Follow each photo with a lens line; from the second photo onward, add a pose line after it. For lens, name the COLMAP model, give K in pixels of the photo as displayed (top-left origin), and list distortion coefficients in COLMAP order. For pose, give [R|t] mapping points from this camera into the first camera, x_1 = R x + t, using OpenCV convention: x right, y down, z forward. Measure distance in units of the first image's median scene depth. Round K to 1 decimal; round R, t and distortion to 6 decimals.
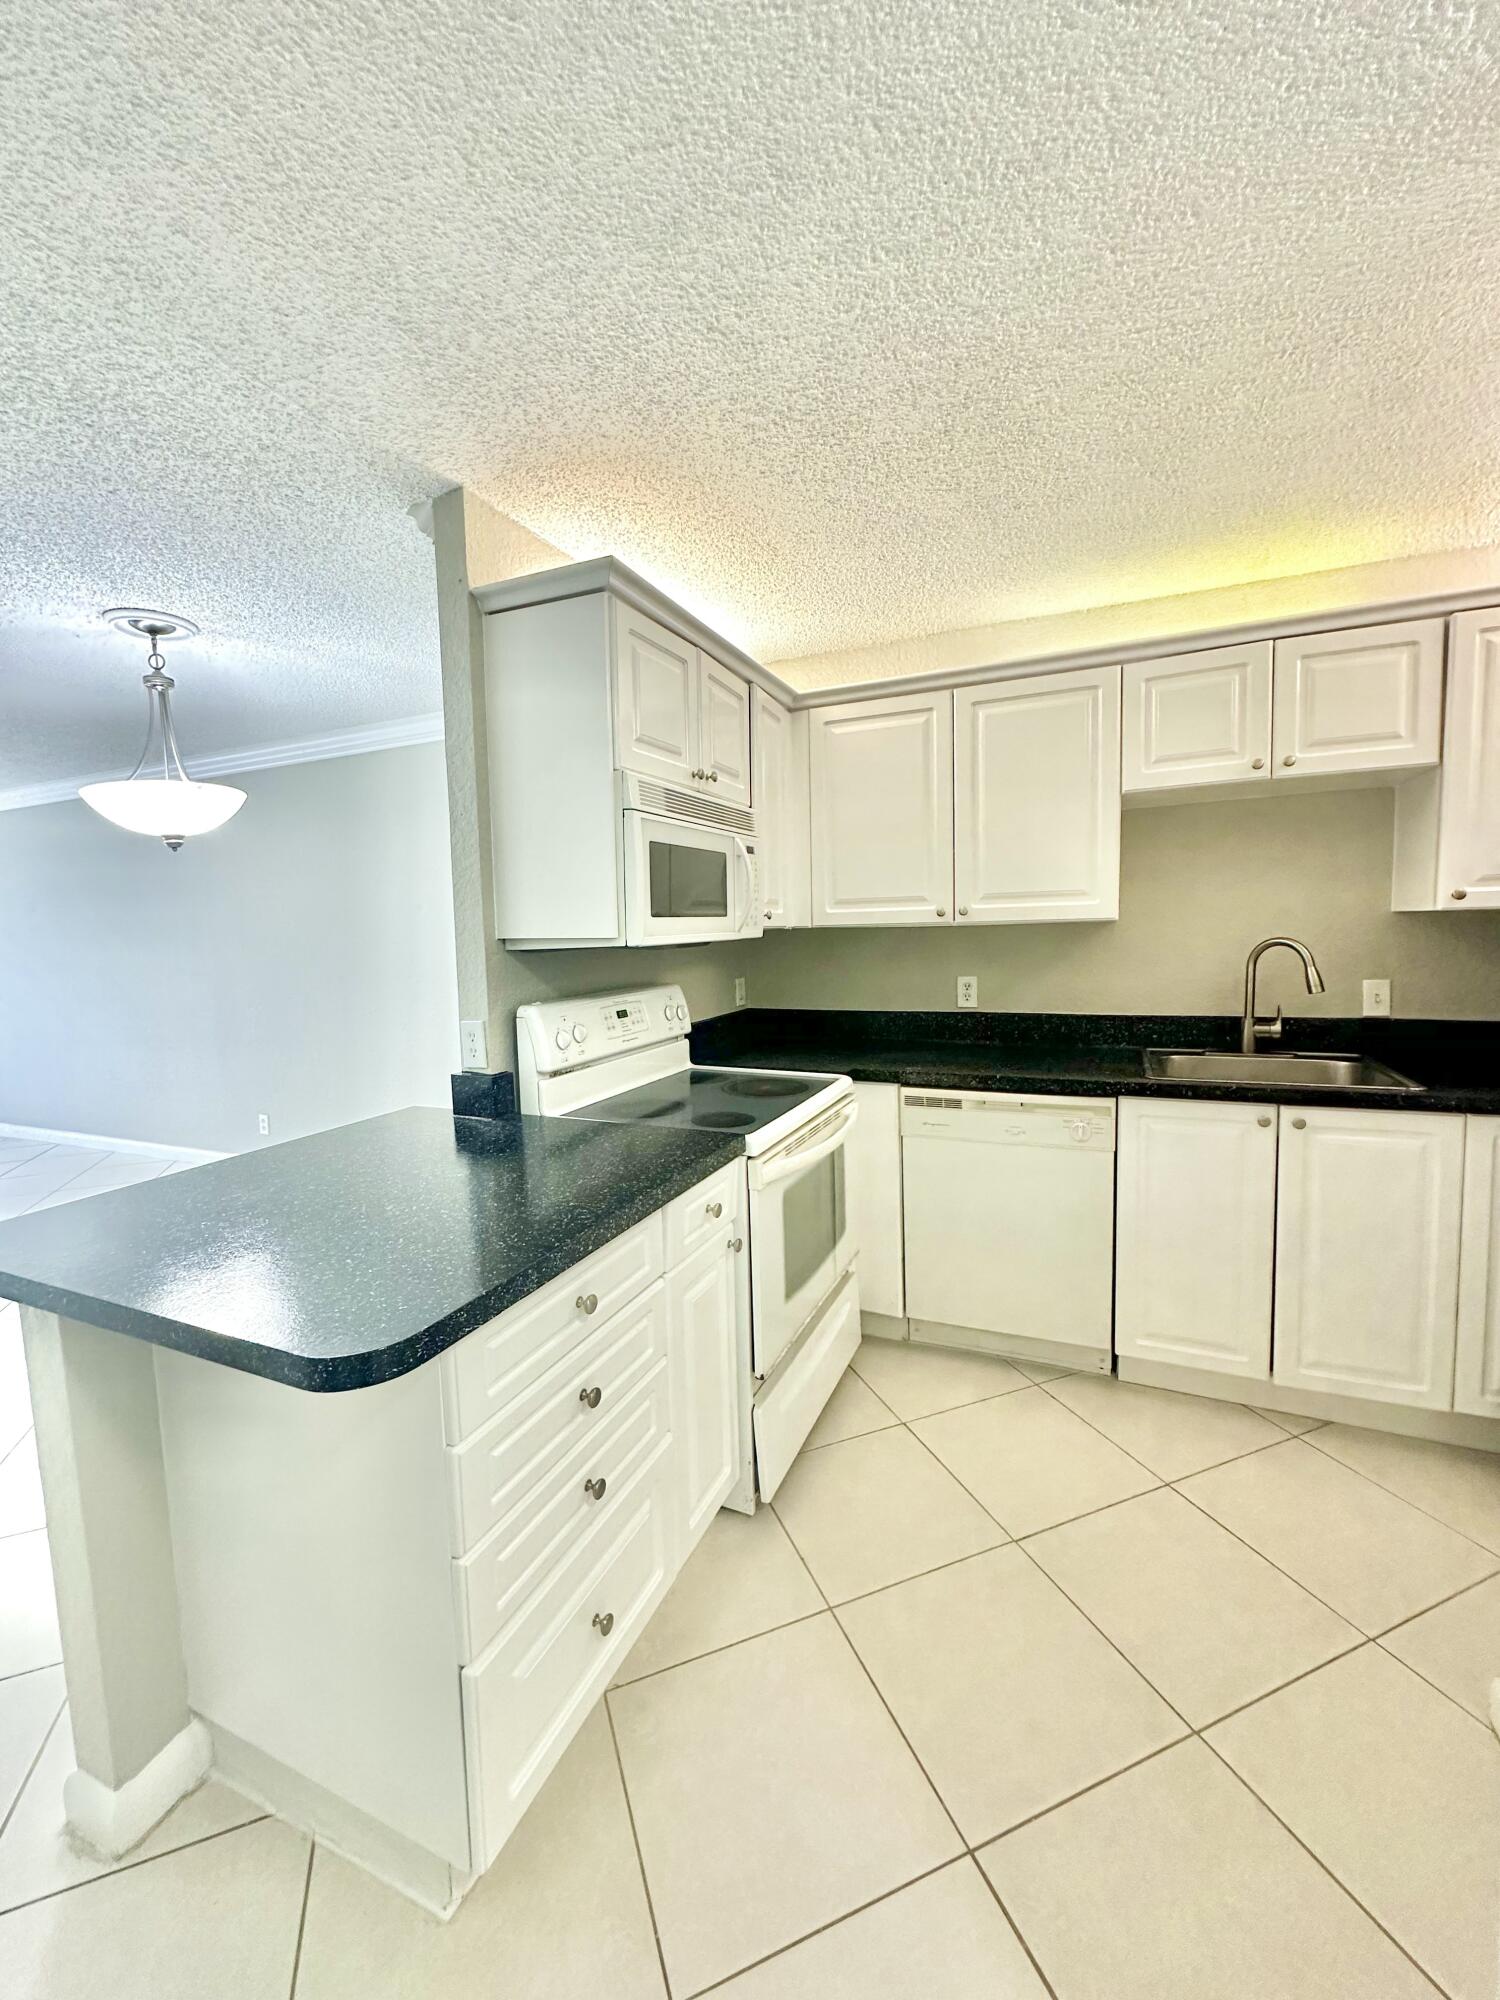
lens RADIAL K [[796.7, 0, 756.3], [0, 796.7, 999.2], [0, 0, 1]] dist [-0.004637, 0.000654]
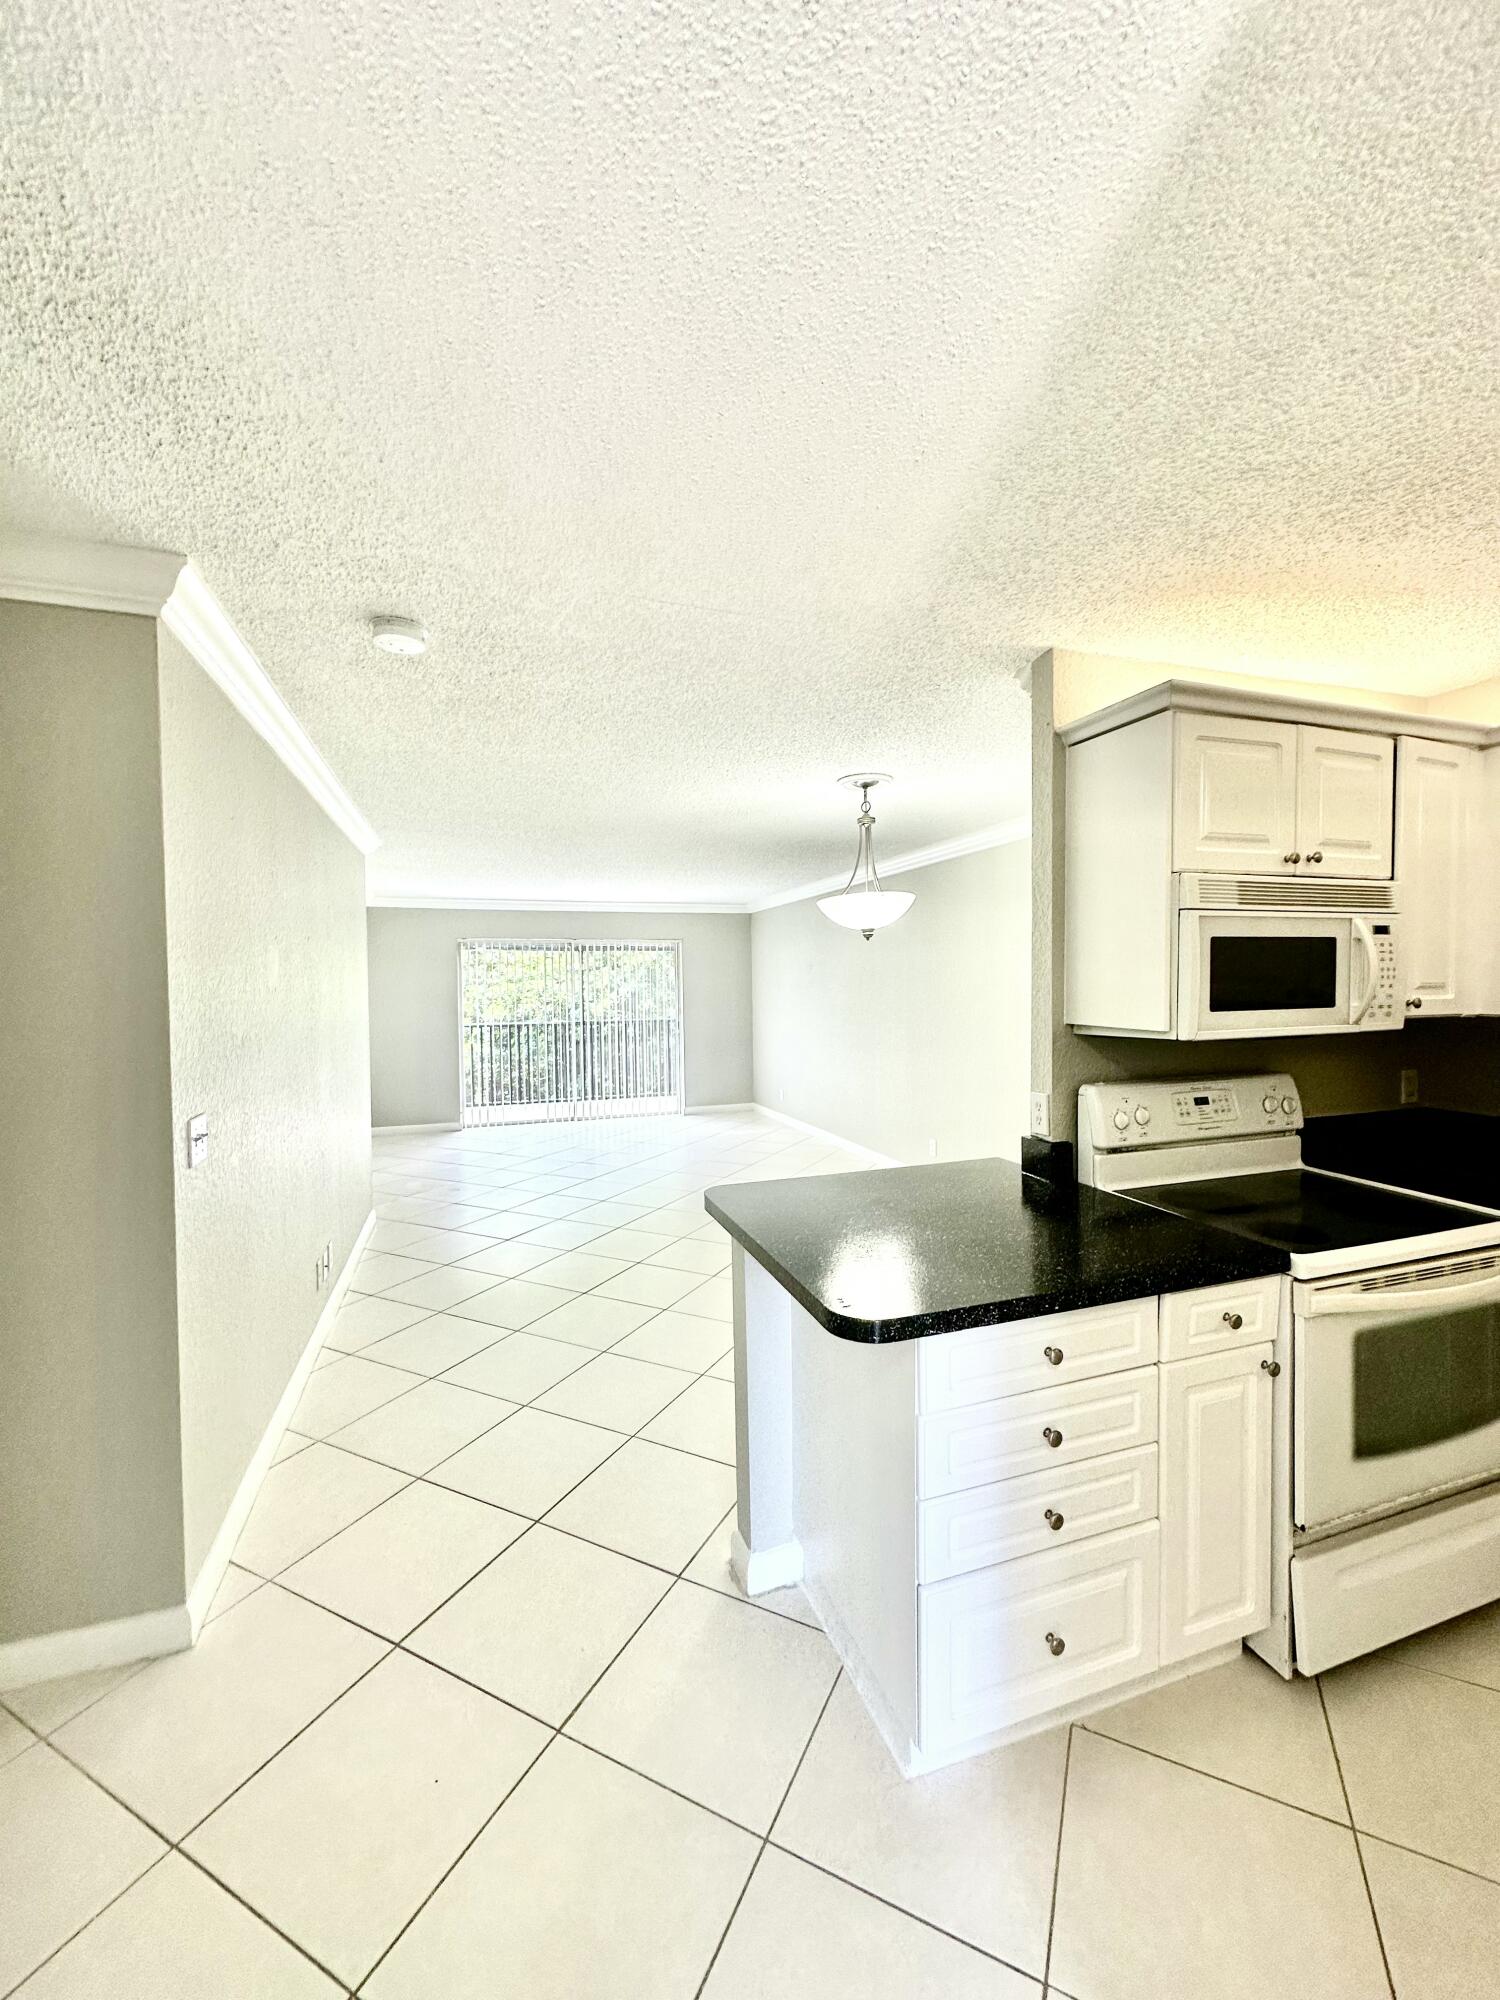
lens RADIAL K [[796.7, 0, 749.8], [0, 796.7, 1000.1], [0, 0, 1]] dist [-0.004637, 0.000654]
pose [[0.671477, 0.034763, -0.740209, 0.211060], [-0.073413, 0.997106, -0.019768, -0.053023], [0.737380, 0.067615, 0.672086, -0.098548]]
